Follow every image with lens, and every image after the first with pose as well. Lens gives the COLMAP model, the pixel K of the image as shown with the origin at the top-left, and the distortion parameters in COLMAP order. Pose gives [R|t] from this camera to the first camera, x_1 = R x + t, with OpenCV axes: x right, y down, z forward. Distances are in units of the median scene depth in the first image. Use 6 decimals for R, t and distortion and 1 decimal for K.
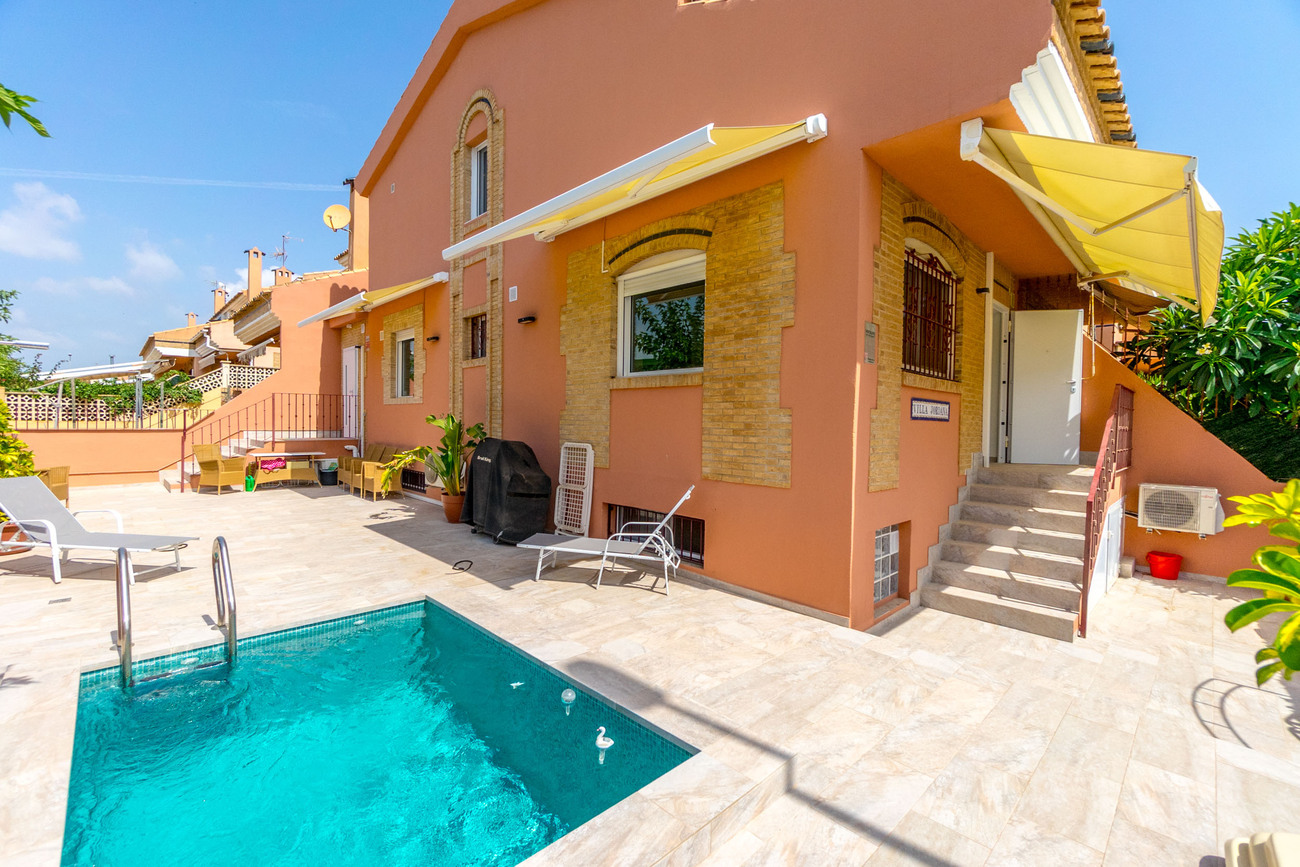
lens RADIAL K [[556.9, 0, 650.9], [0, 556.9, 432.5], [0, 0, 1]] dist [-0.007300, 0.003257]
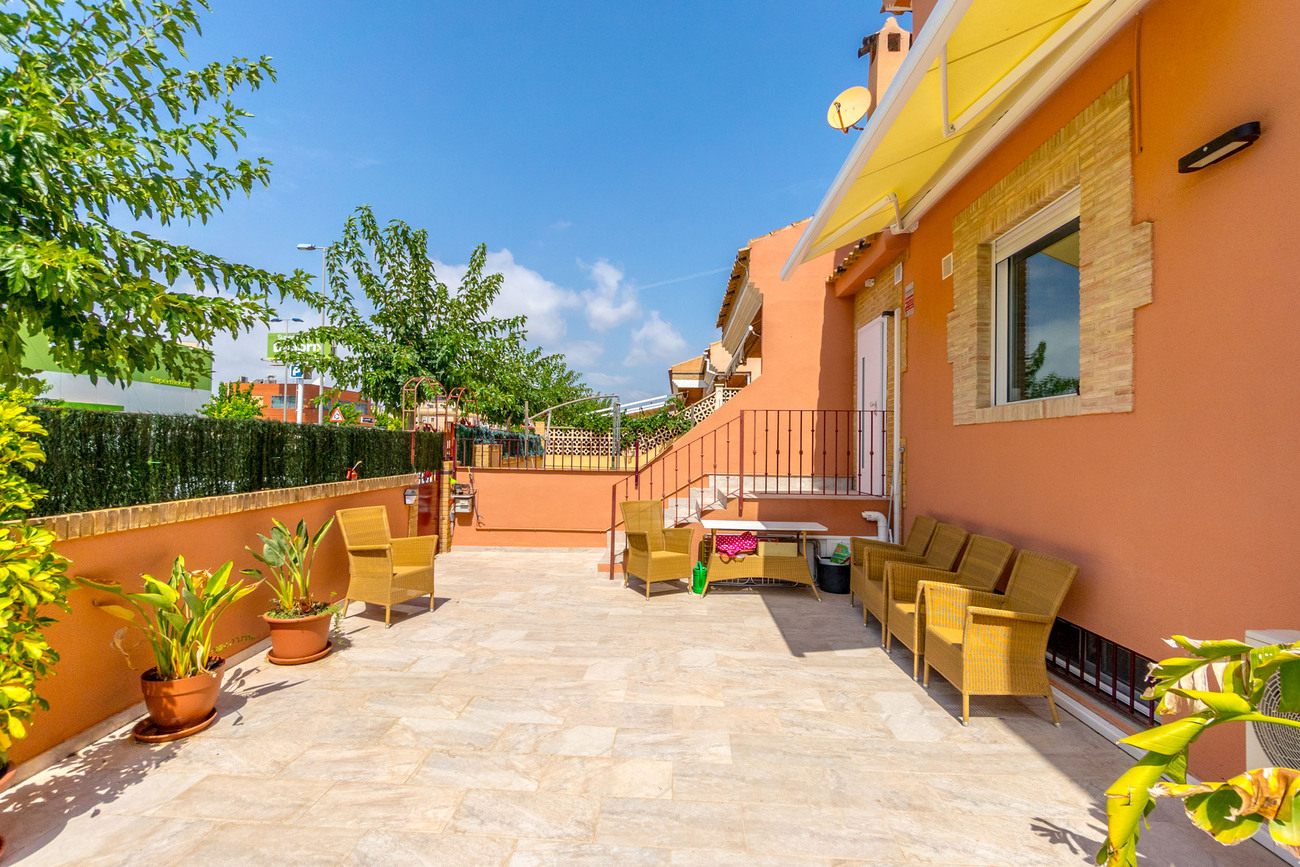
lens RADIAL K [[579.5, 0, 653.4], [0, 579.5, 432.4], [0, 0, 1]] dist [0.002011, -0.000300]
pose [[0.680645, -0.021379, -0.732301, -0.631495], [-0.022027, 0.998525, -0.049624, -0.036582], [0.732282, 0.049907, 0.679170, 1.079099]]
